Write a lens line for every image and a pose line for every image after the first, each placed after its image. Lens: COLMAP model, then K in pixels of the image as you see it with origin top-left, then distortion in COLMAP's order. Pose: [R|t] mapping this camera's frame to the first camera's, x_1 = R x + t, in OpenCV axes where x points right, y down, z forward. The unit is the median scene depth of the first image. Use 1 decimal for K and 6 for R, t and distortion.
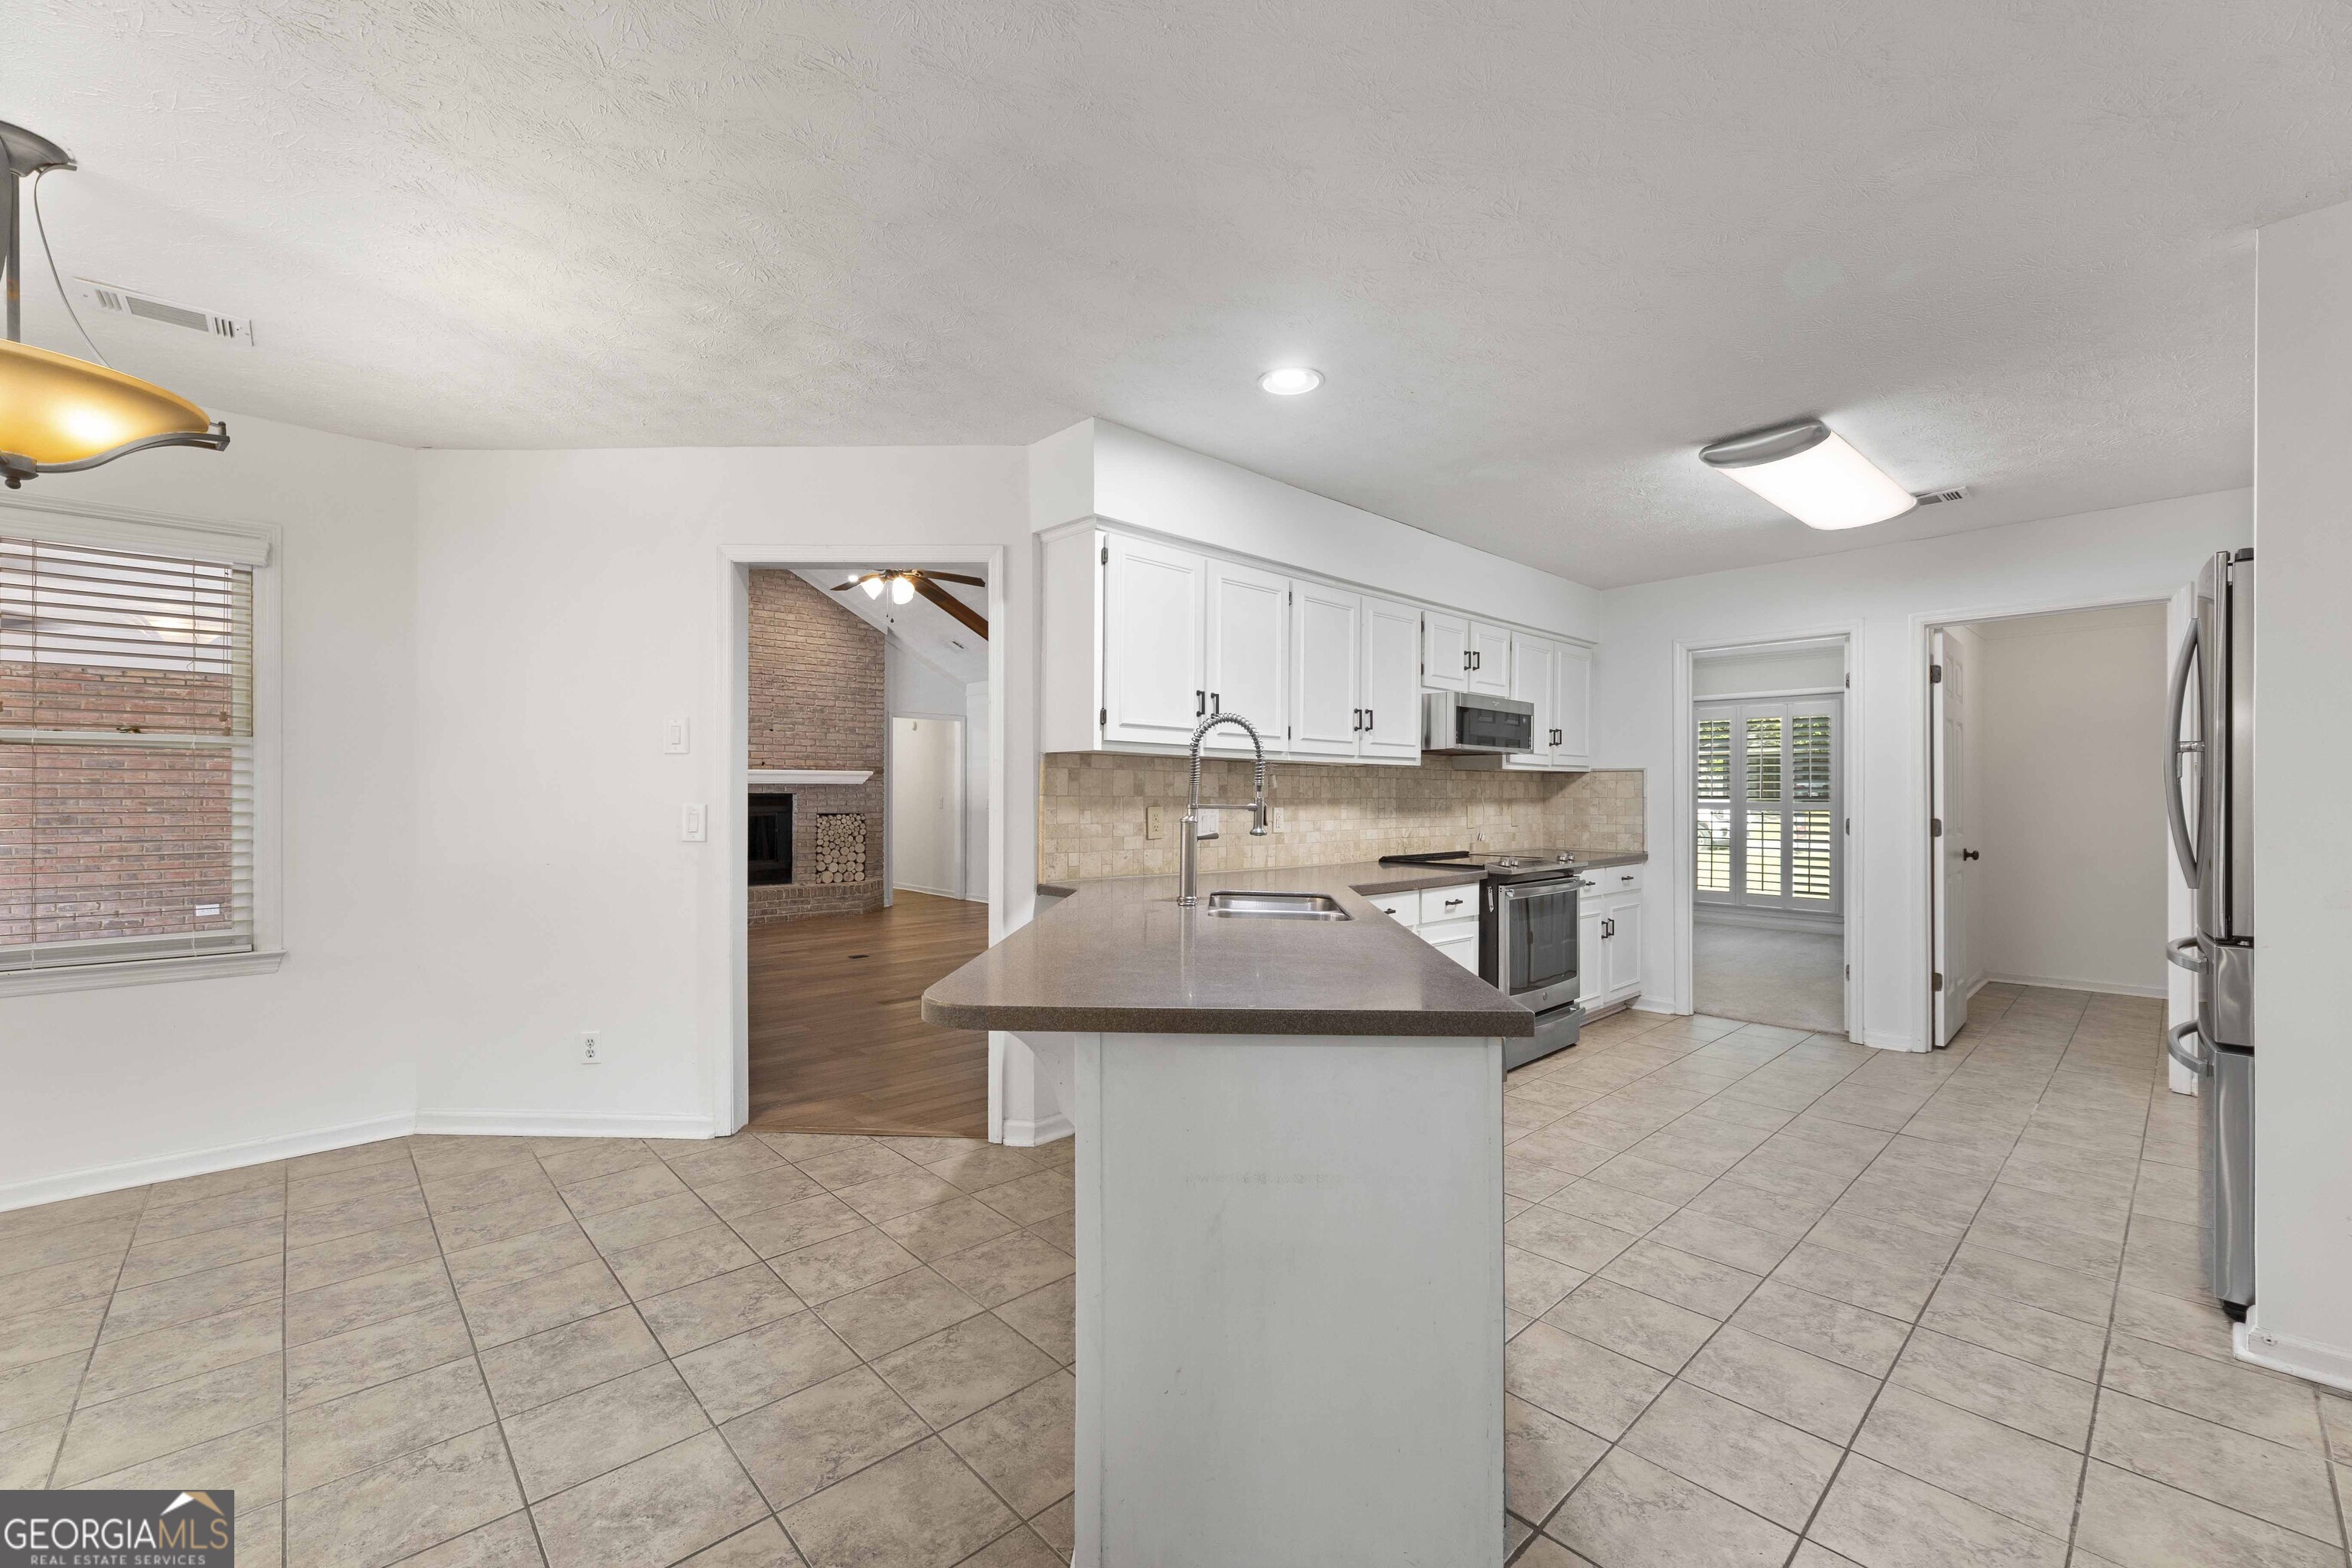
lens RADIAL K [[950.5, 0, 1180.0], [0, 950.5, 788.4], [0, 0, 1]] dist [0.000885, -0.000121]
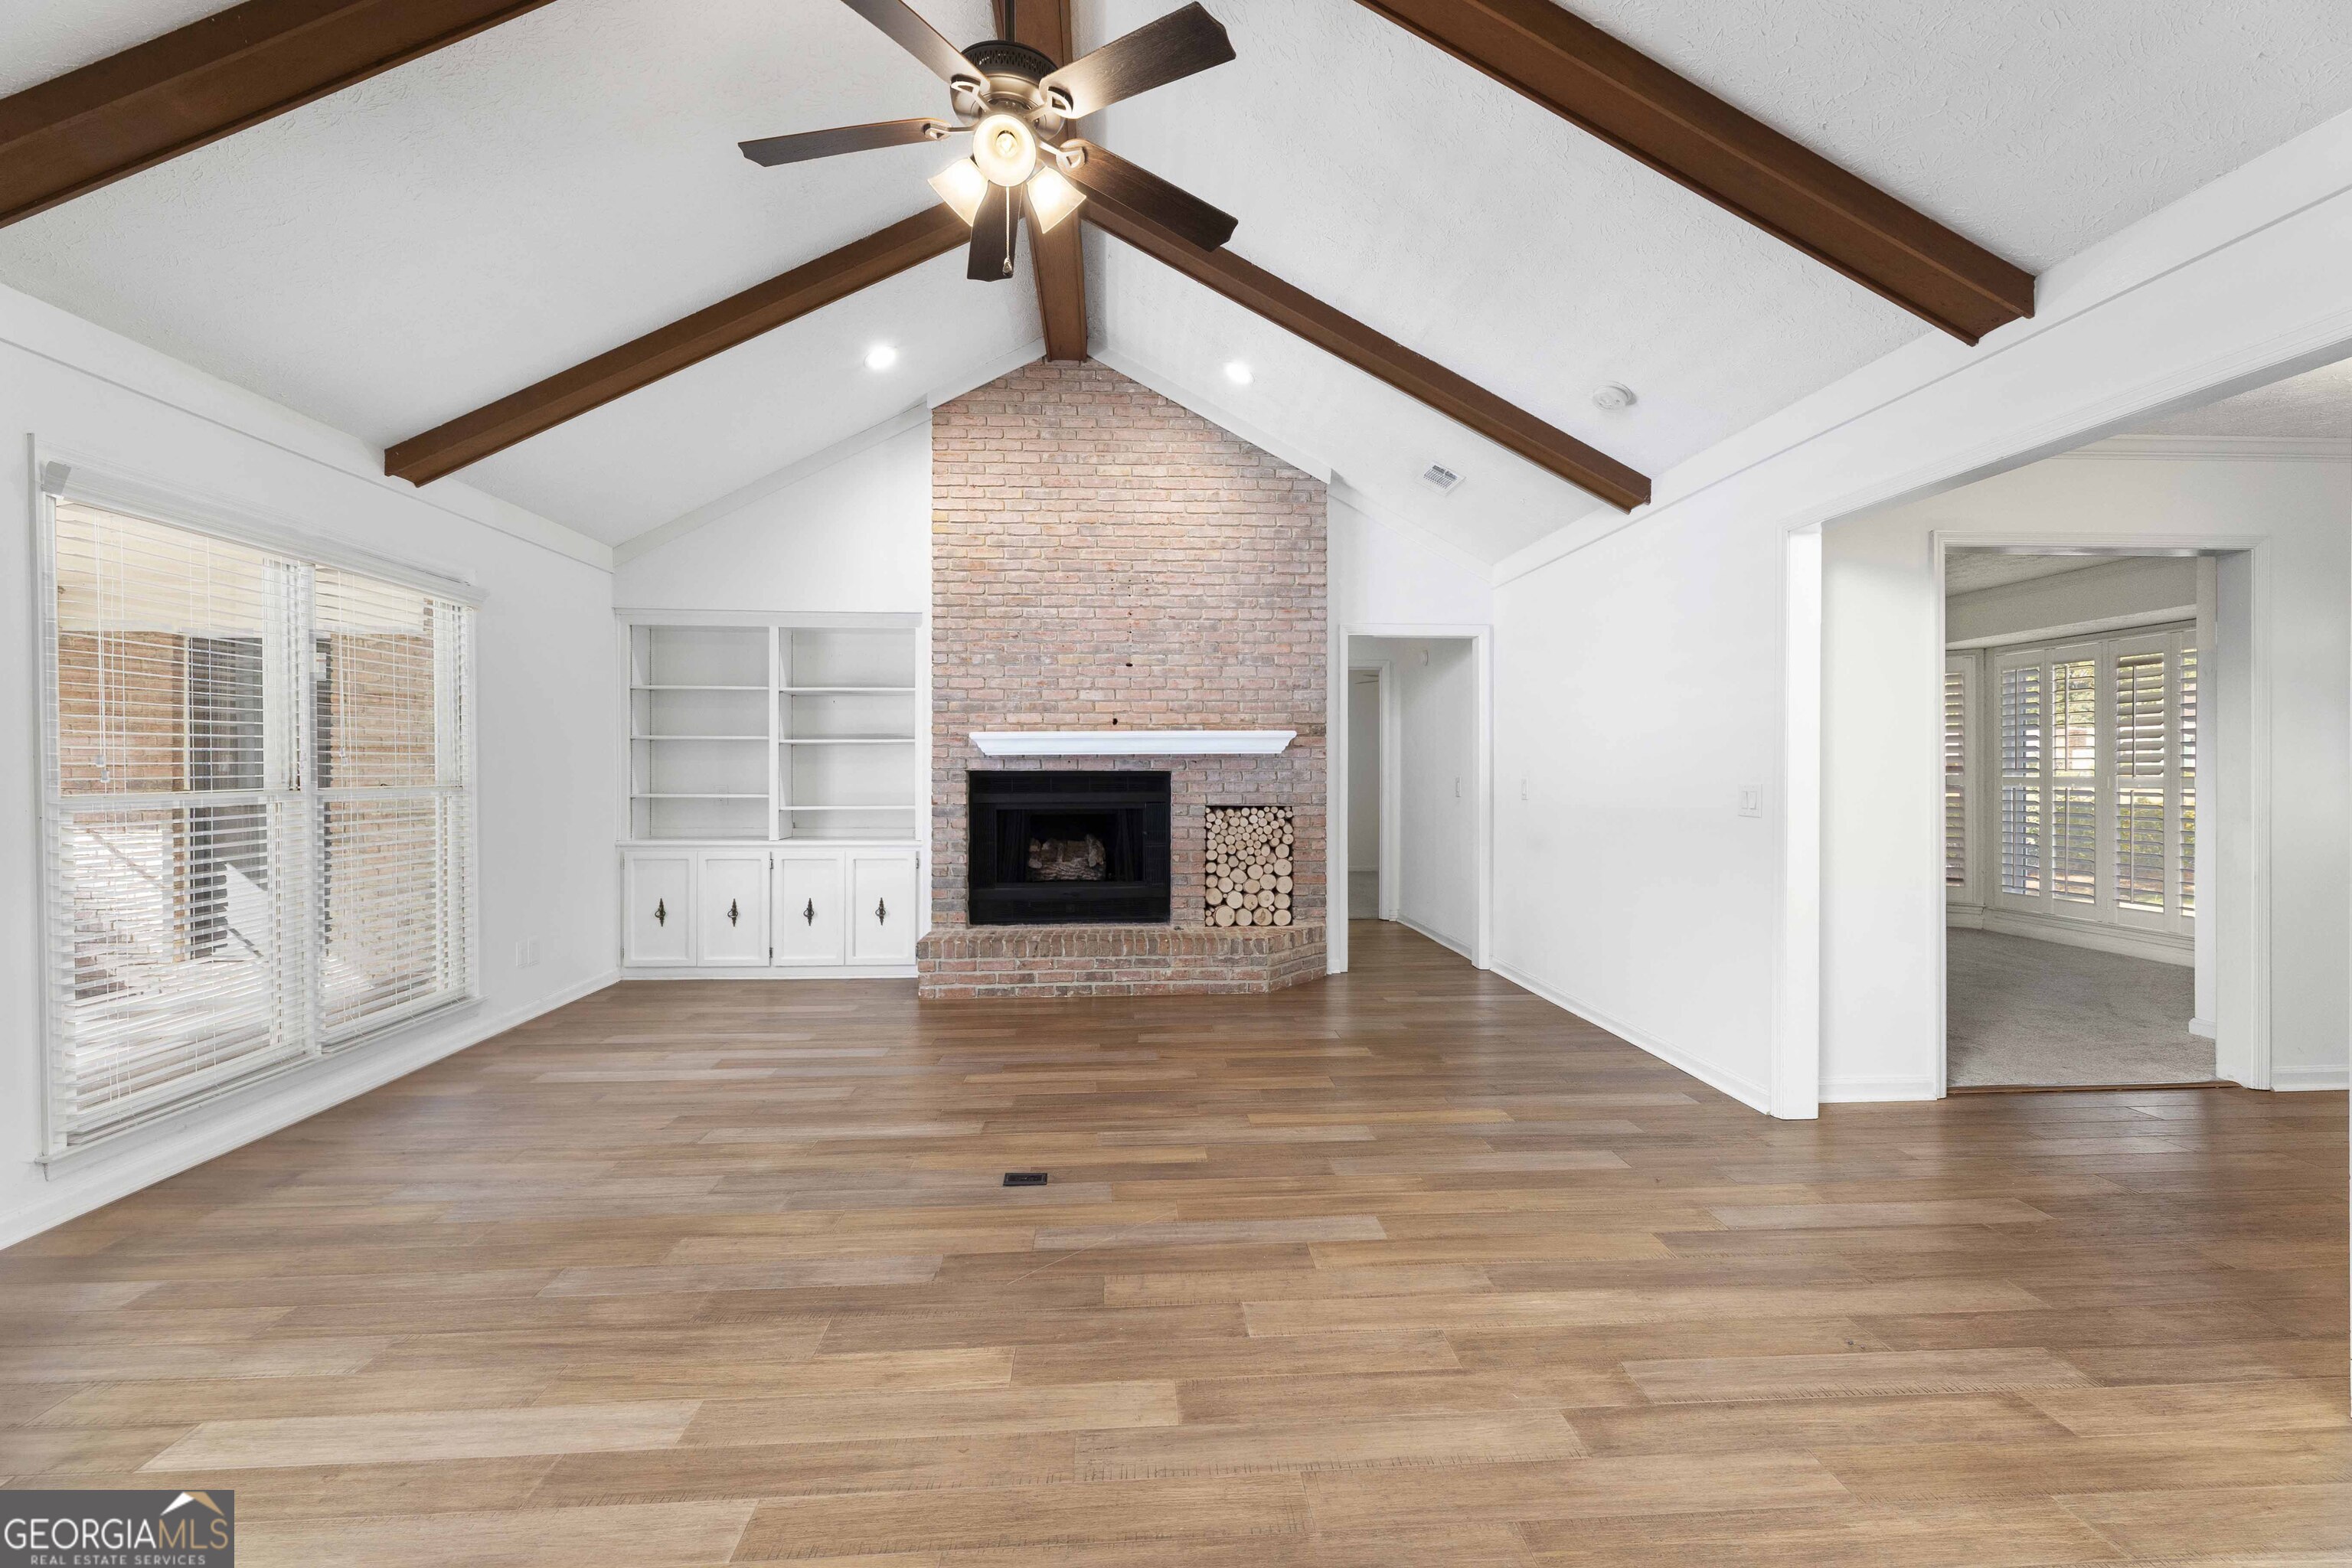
lens RADIAL K [[950.5, 0, 1174.8], [0, 950.5, 774.8], [0, 0, 1]] dist [0.000885, -0.000121]
pose [[0.773170, -0.003486, -0.634189, -0.028392], [0.006224, 0.999978, 0.002091, 0.006148], [0.634168, -0.005564, 0.773175, 0.523546]]
